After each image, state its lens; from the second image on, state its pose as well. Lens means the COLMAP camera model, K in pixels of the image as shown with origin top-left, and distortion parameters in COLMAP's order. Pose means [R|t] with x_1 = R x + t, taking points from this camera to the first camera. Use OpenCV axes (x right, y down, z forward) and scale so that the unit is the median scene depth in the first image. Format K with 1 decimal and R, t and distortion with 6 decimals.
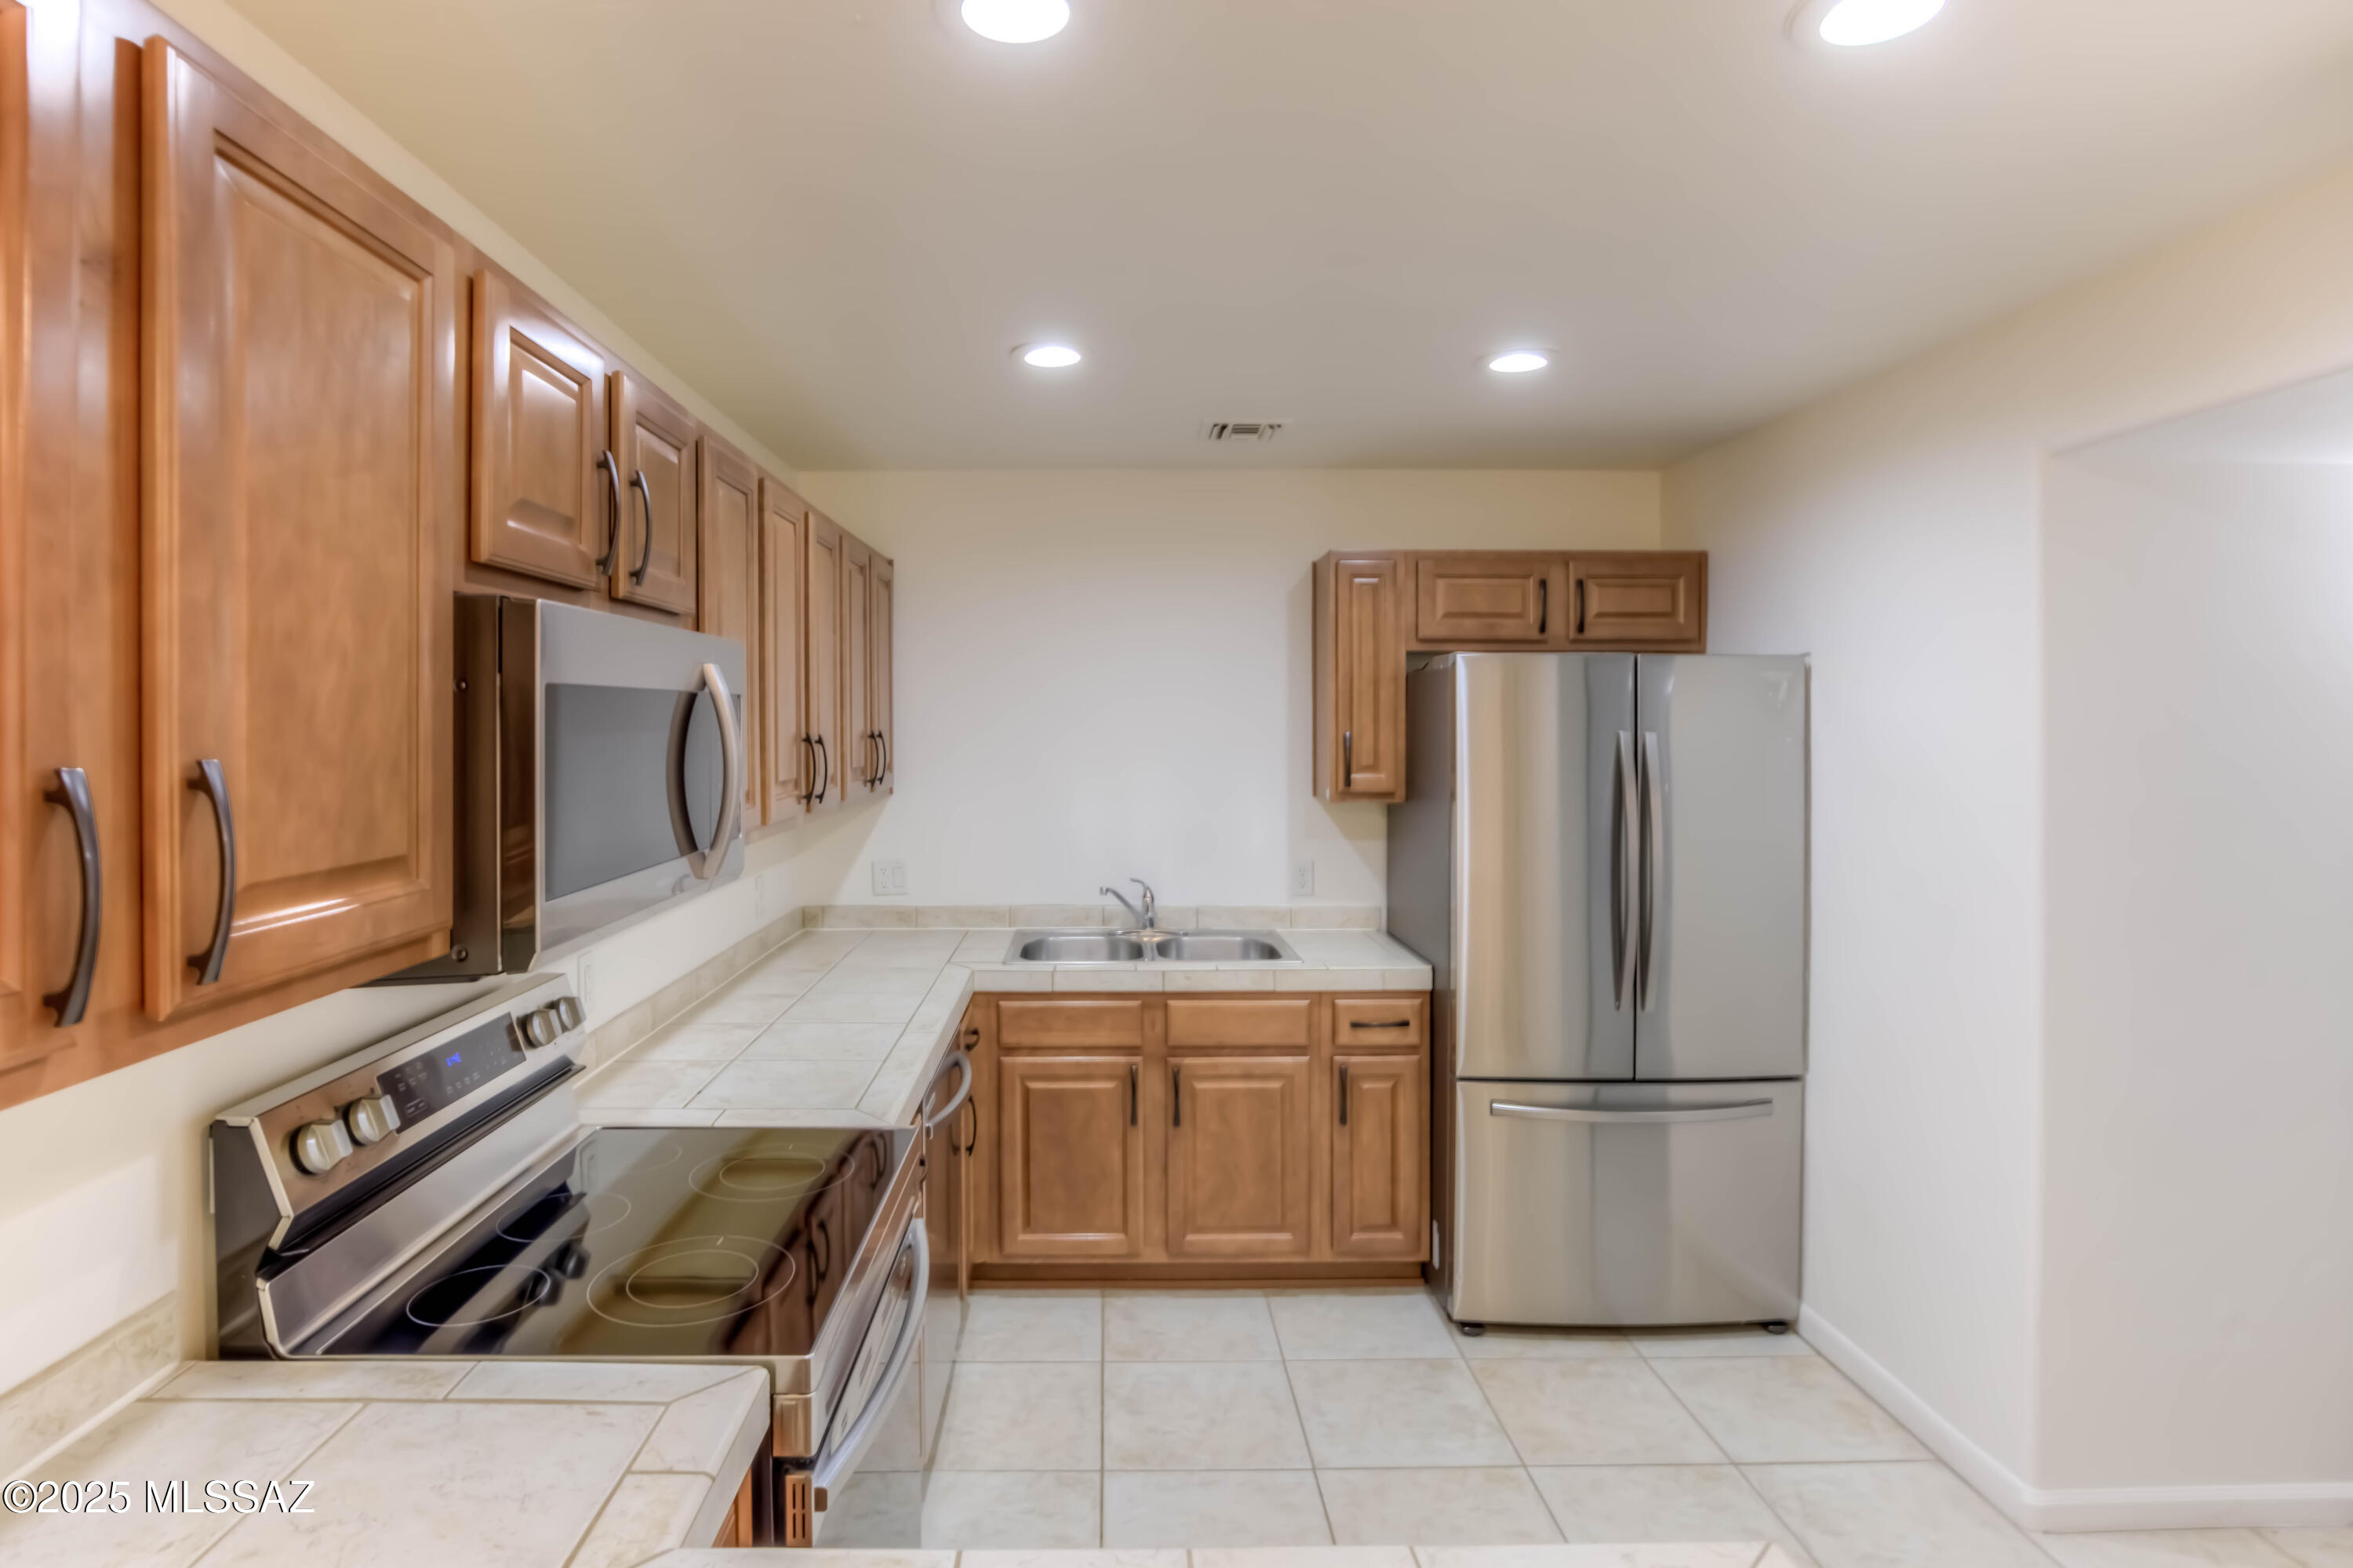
lens RADIAL K [[1199.2, 0, 1222.9], [0, 1199.2, 742.9], [0, 0, 1]] dist [-0.018930, 0.004411]
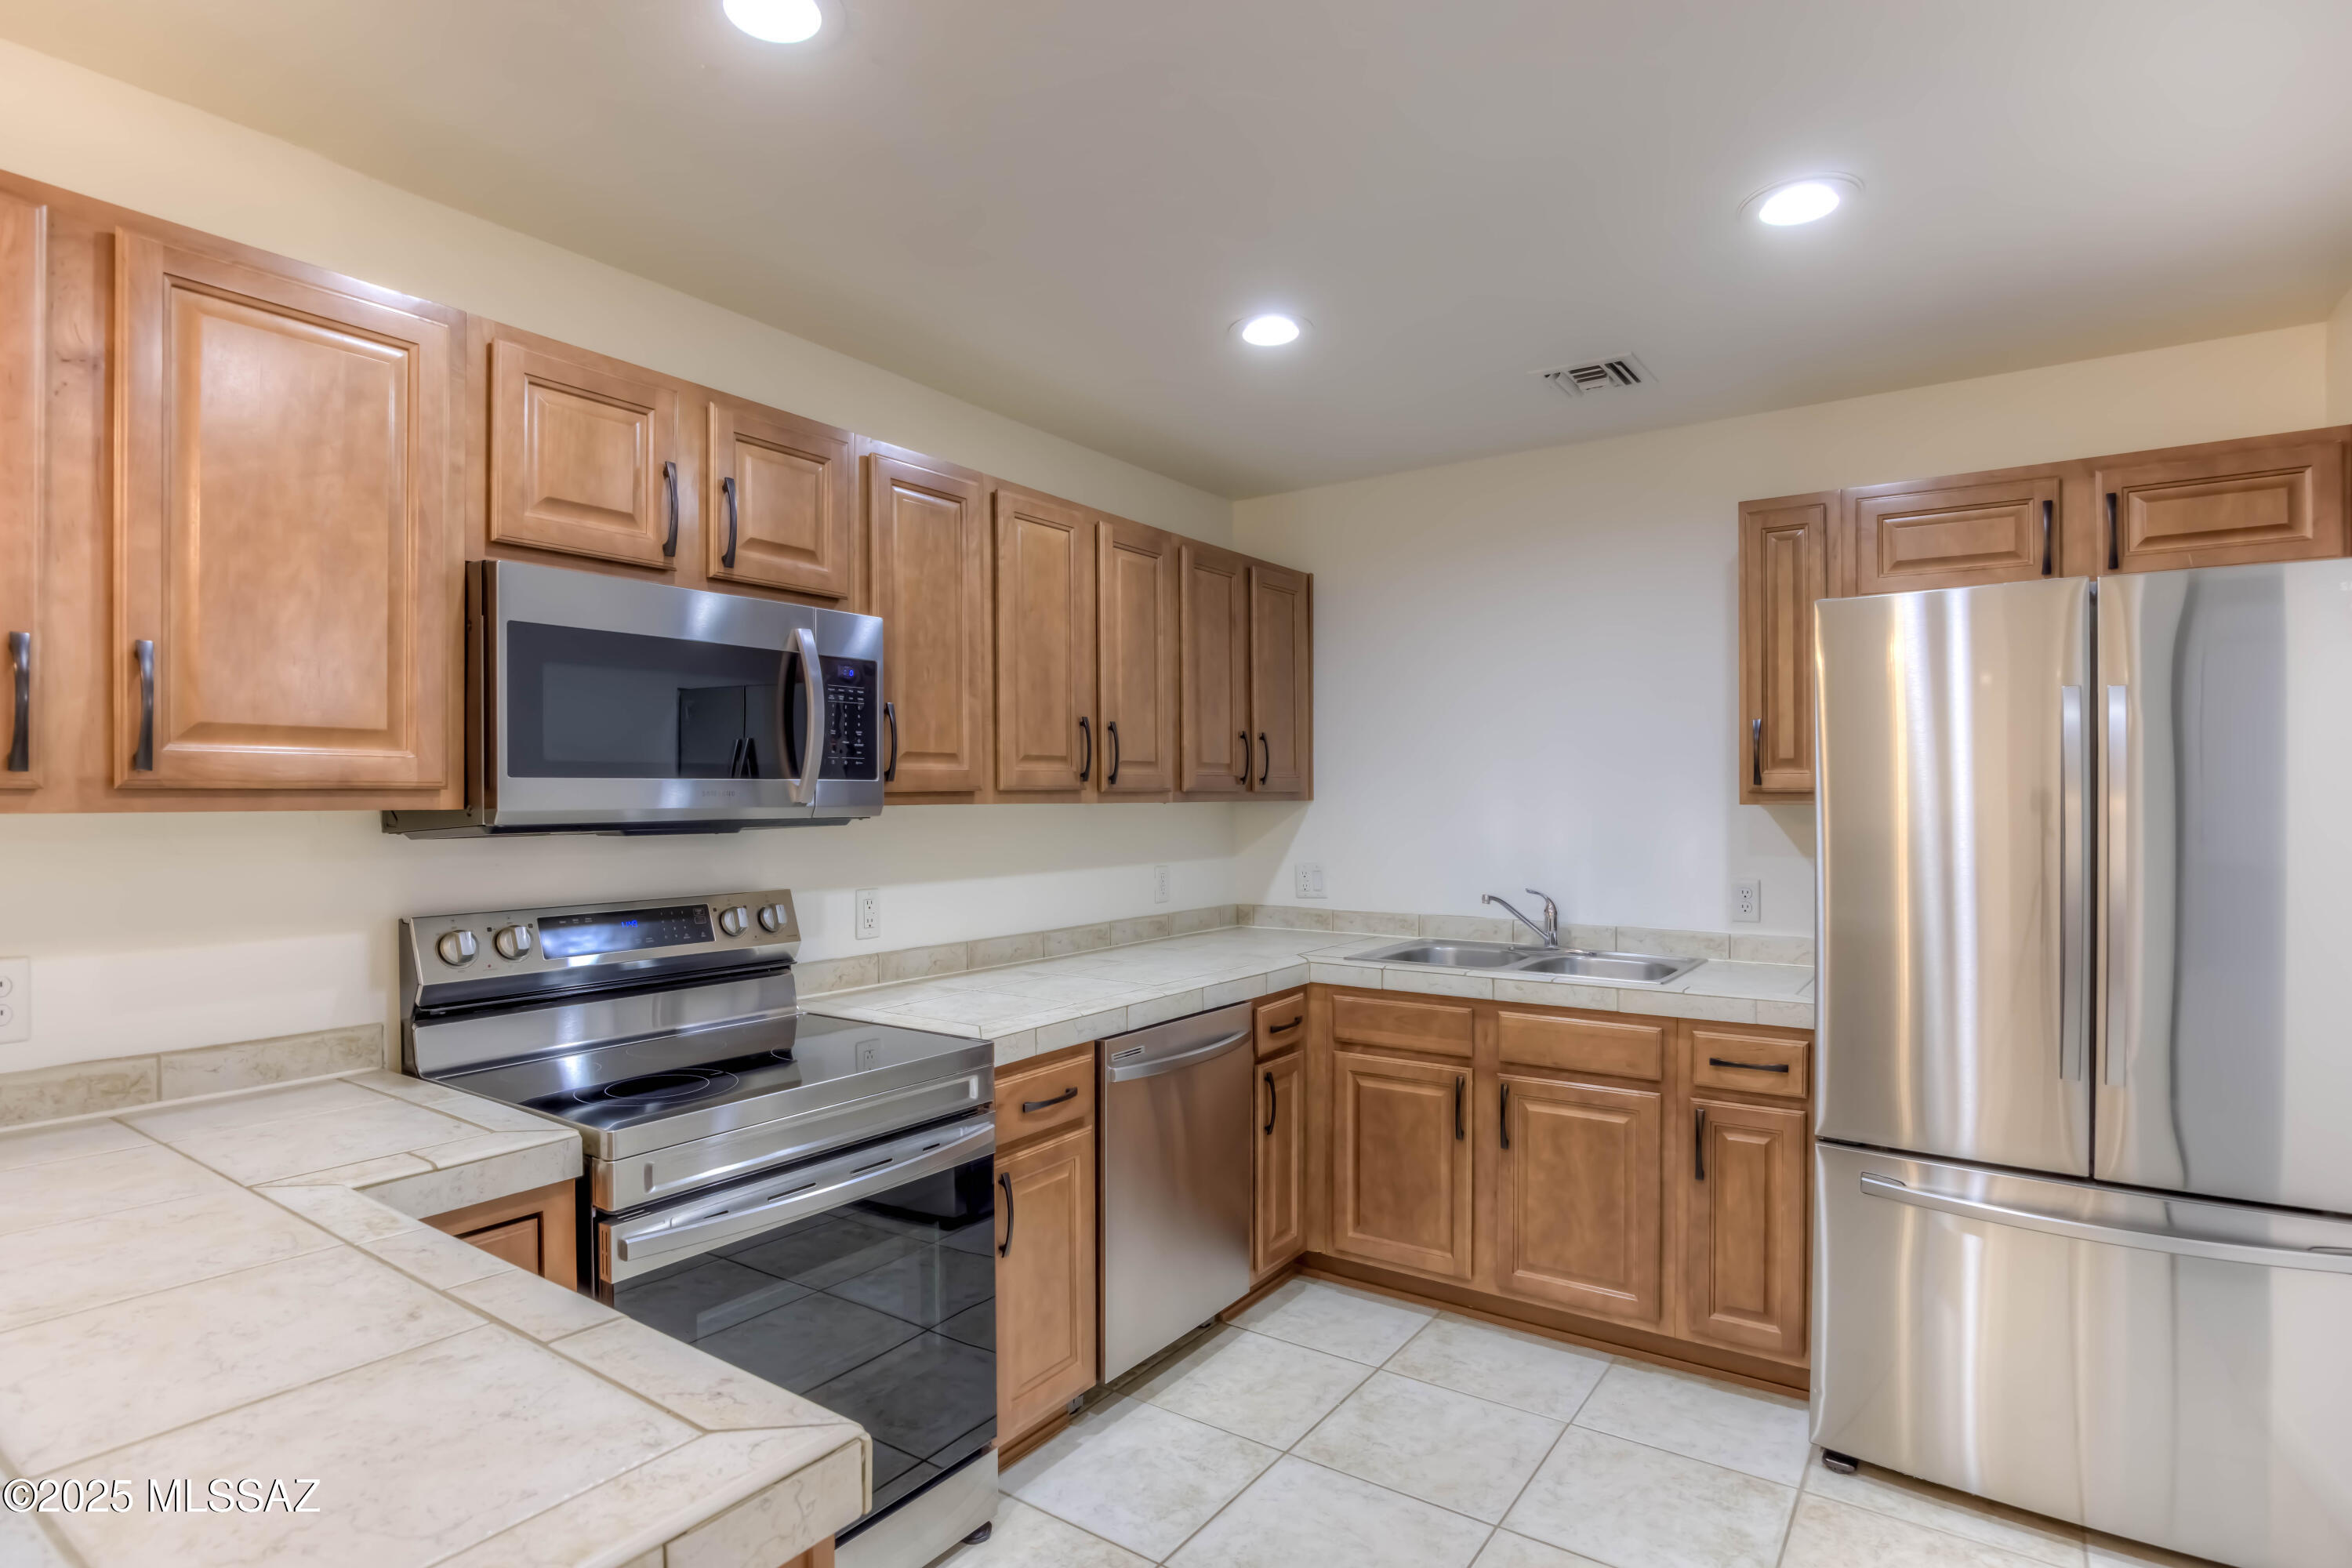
lens RADIAL K [[1198.6, 0, 1175.2], [0, 1198.6, 791.8], [0, 0, 1]] dist [-0.018930, 0.004411]
pose [[0.810495, -0.007460, -0.585698, 0.293533], [0.002089, 0.999949, -0.009846, 0.055106], [0.585741, 0.006757, 0.810470, 0.106143]]
